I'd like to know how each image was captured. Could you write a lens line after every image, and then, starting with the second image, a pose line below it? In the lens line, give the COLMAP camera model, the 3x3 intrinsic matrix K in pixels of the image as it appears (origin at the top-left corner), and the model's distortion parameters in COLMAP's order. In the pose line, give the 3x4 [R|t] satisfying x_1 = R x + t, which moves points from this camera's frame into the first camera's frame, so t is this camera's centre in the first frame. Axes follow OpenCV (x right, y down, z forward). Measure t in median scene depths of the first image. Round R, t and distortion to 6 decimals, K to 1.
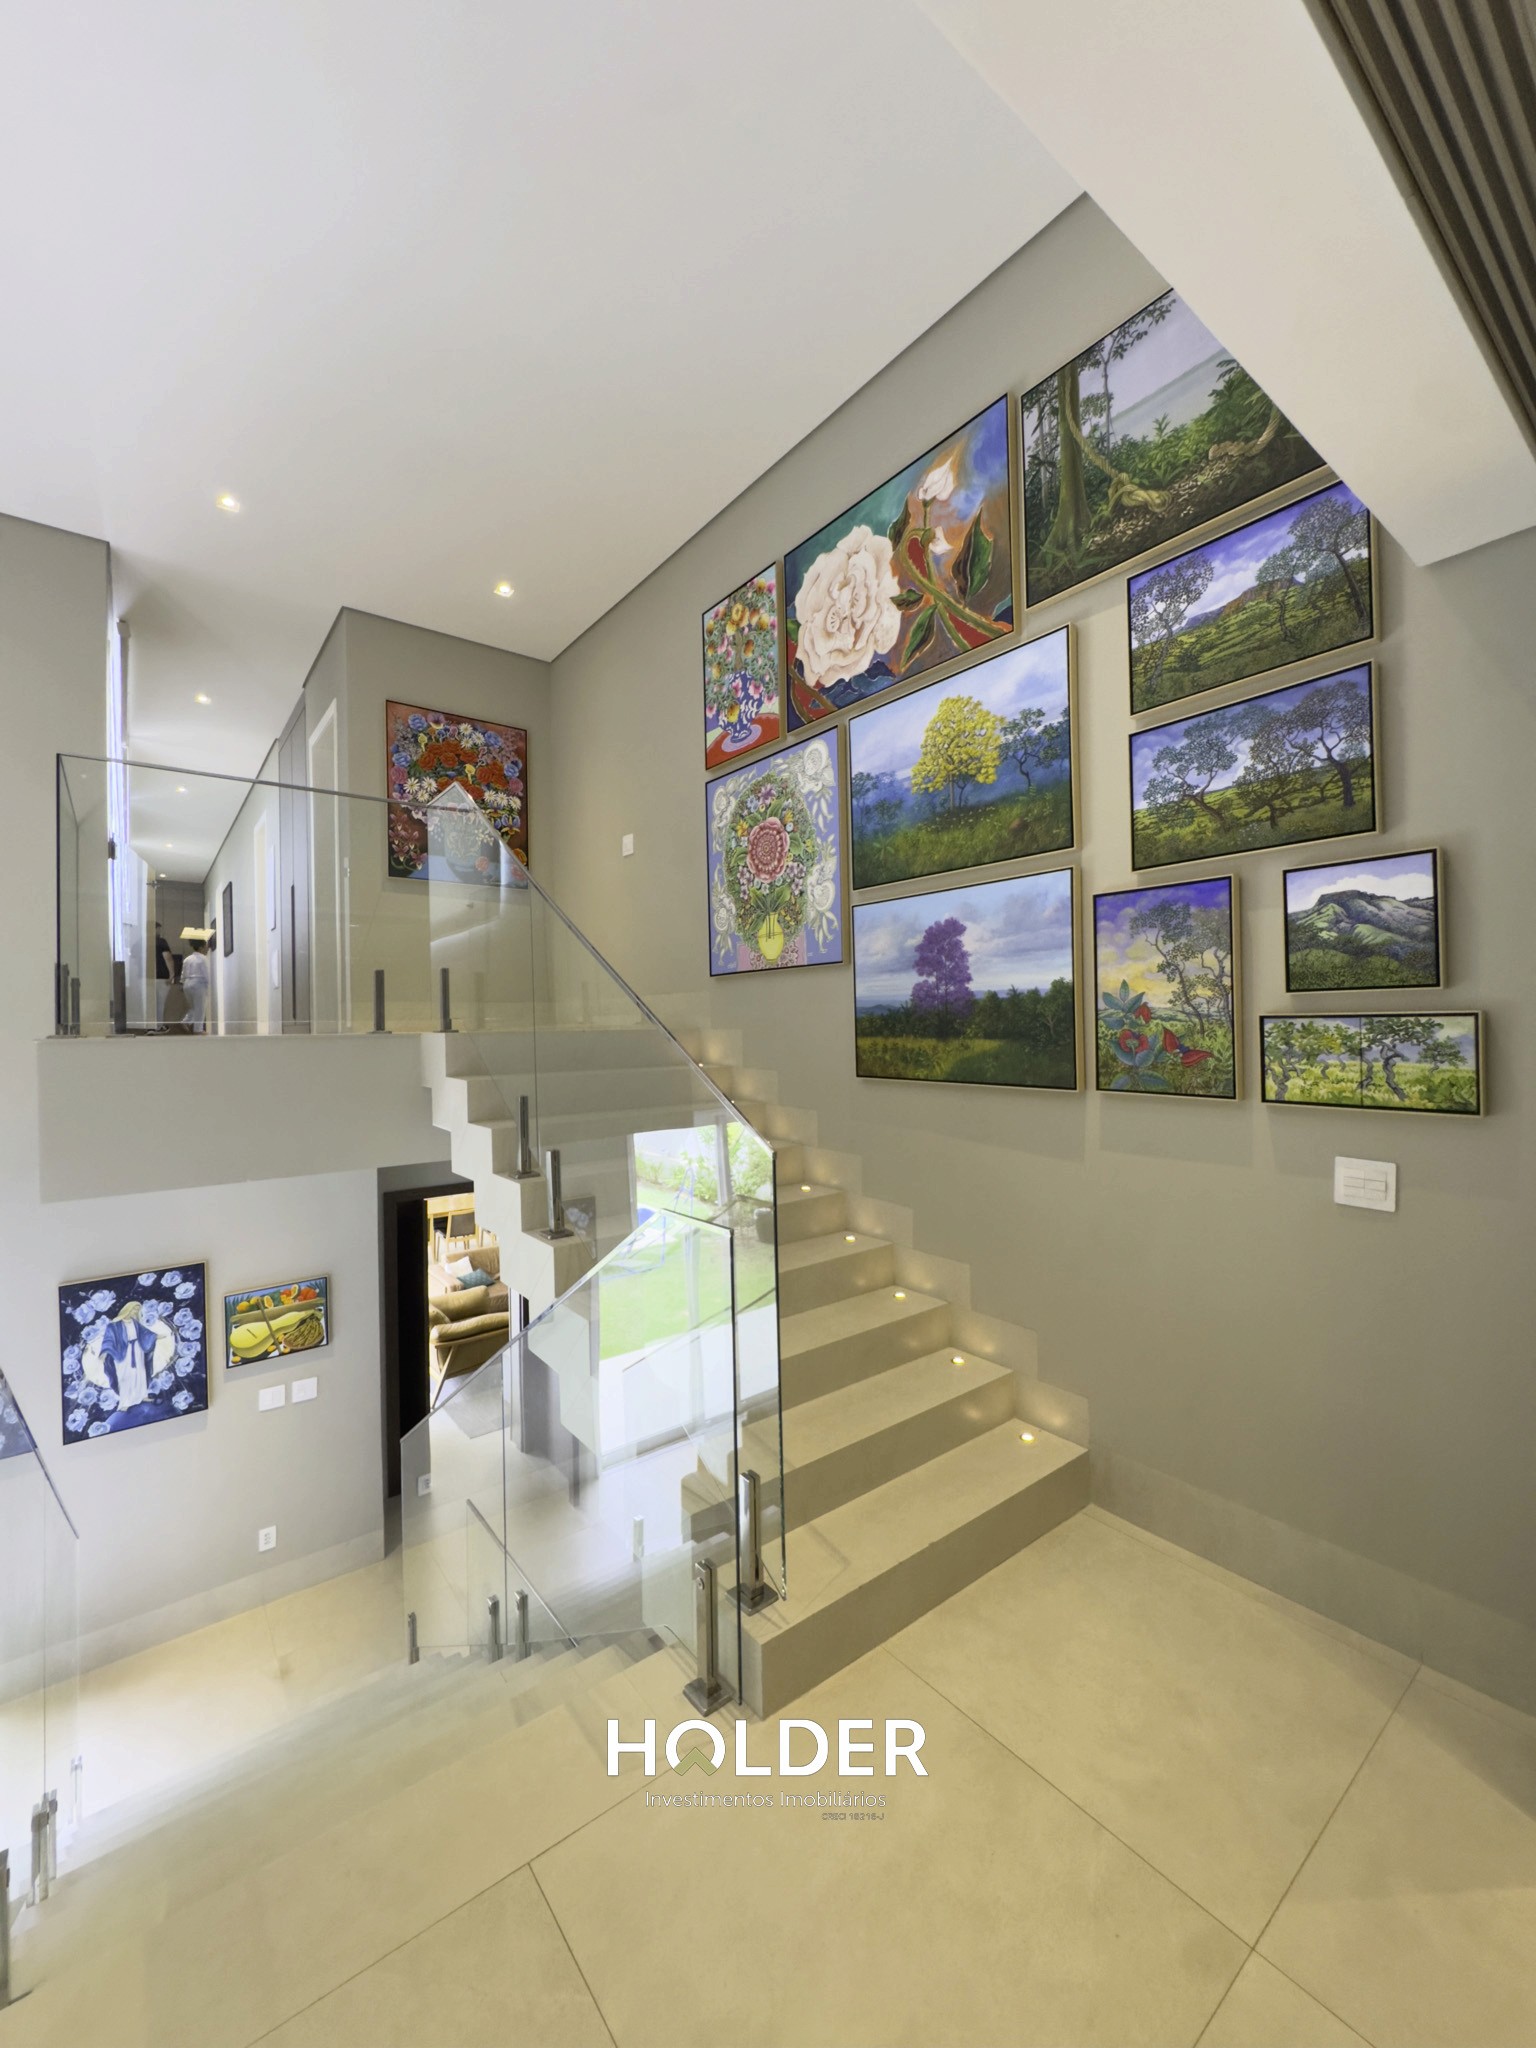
lens RADIAL K [[824.2, 0, 767.1], [0, 824.2, 1021.9], [0, 0, 1]] dist [-0.004304, 0.000234]
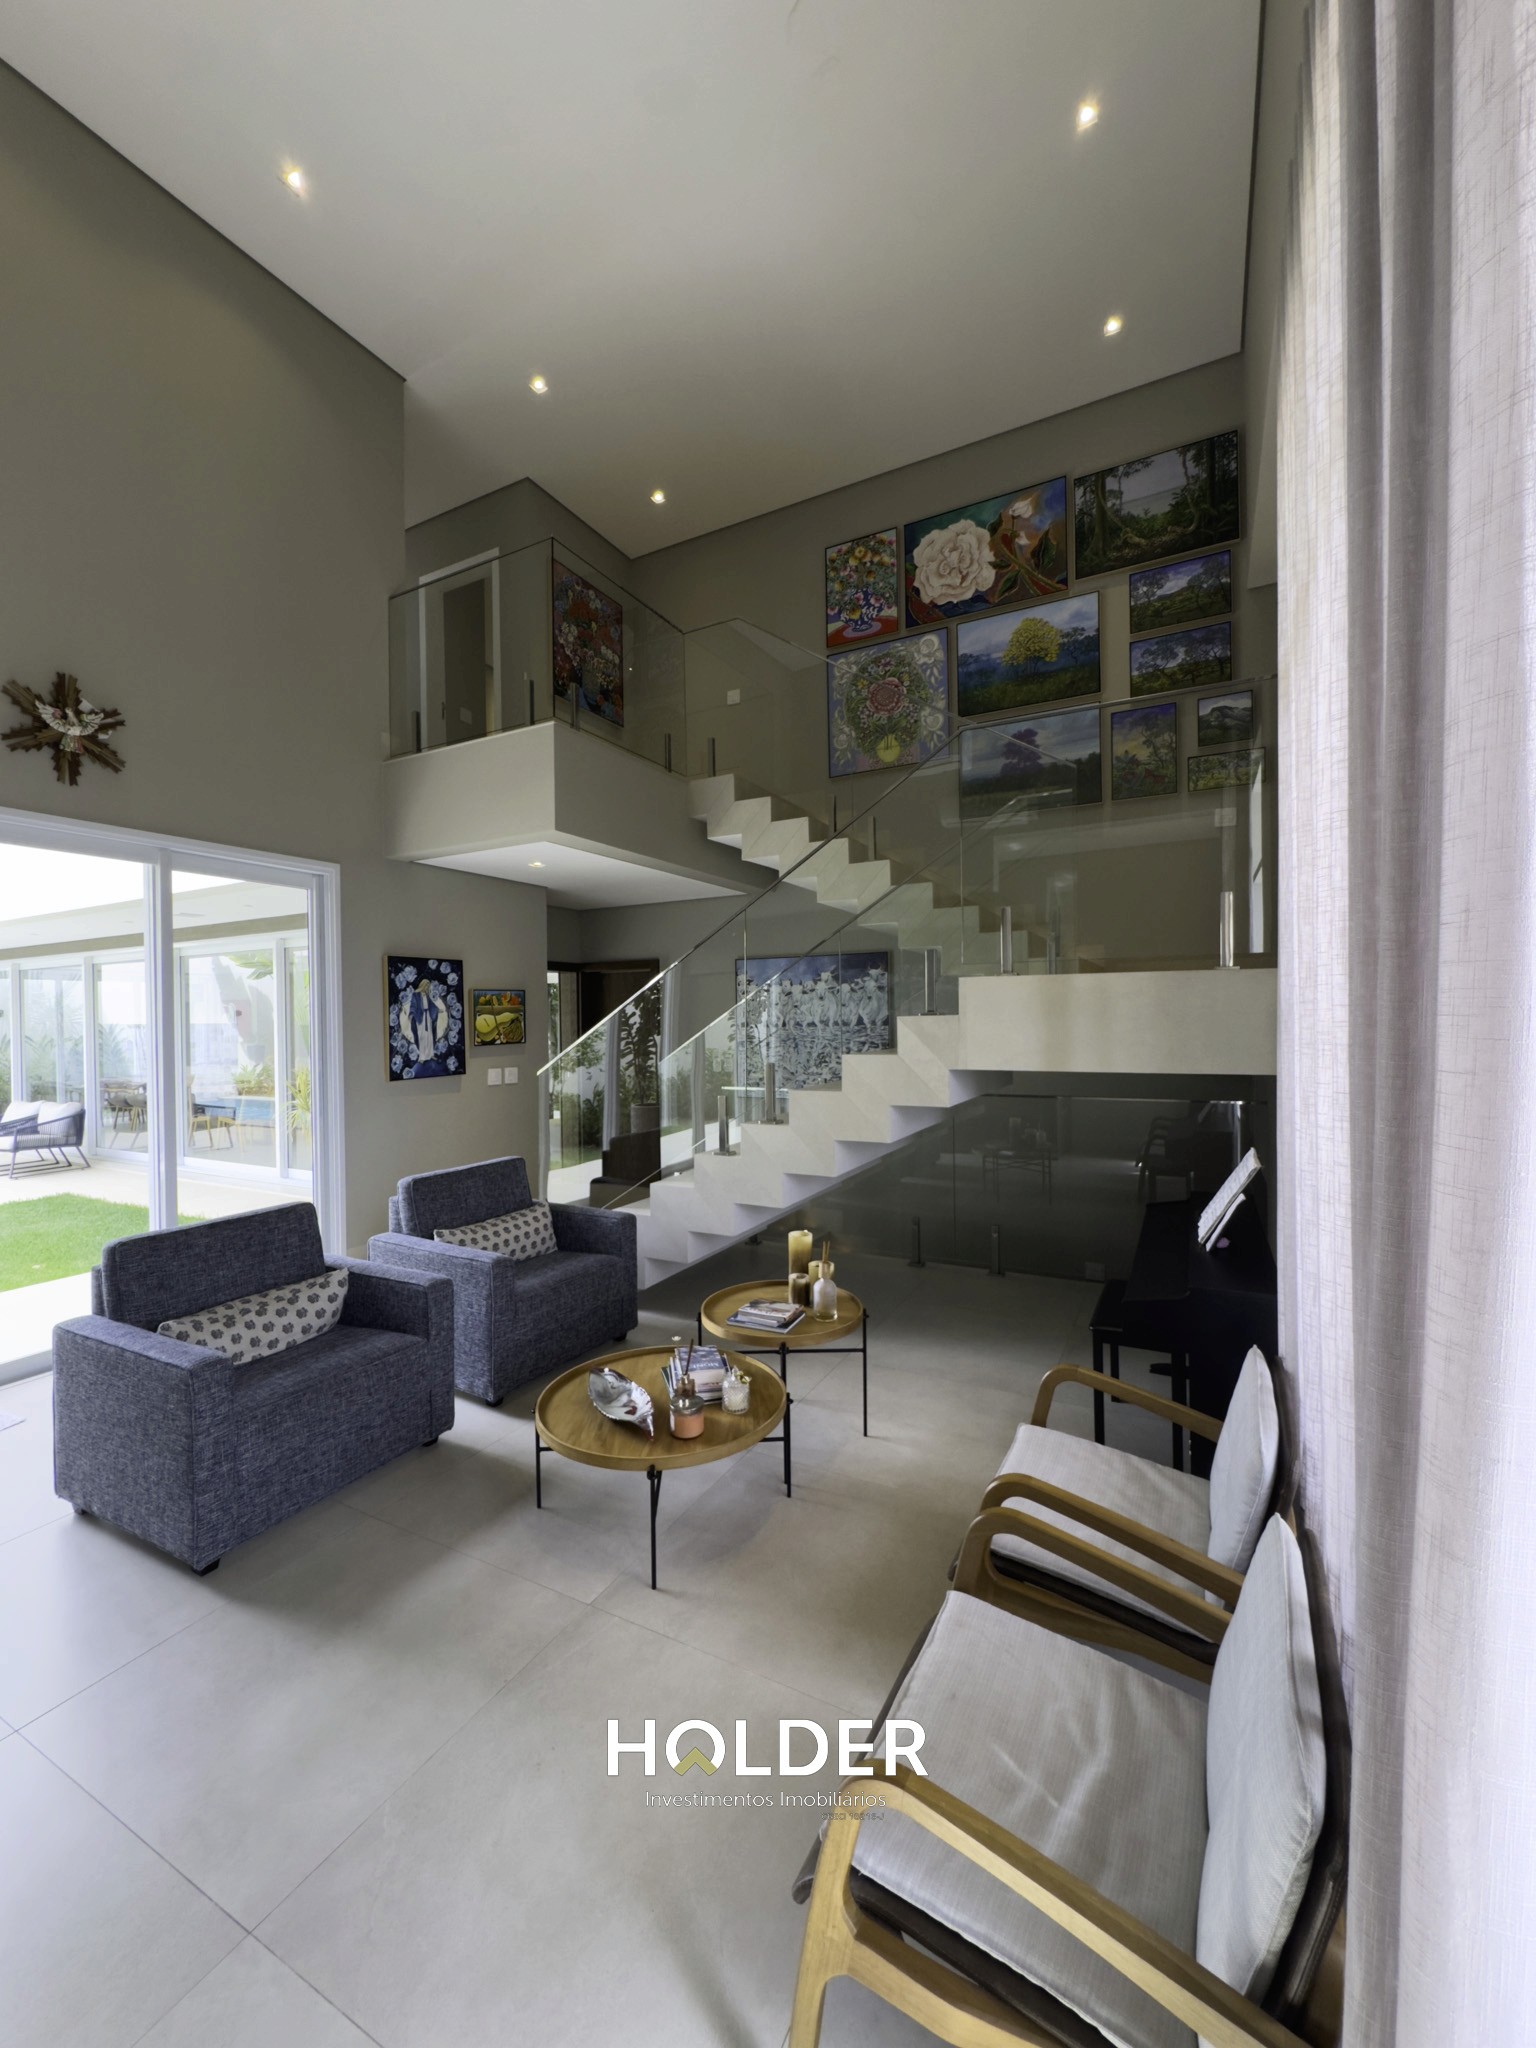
lens RADIAL K [[824.2, 0, 765.1], [0, 824.2, 1026.8], [0, 0, 1]] dist [-0.004304, 0.000234]
pose [[0.911326, -0.001013, 0.411683, -1.039182], [-0.000757, 0.999991, 0.004137, 0.518911], [-0.411684, -0.004082, 0.911318, -0.493133]]
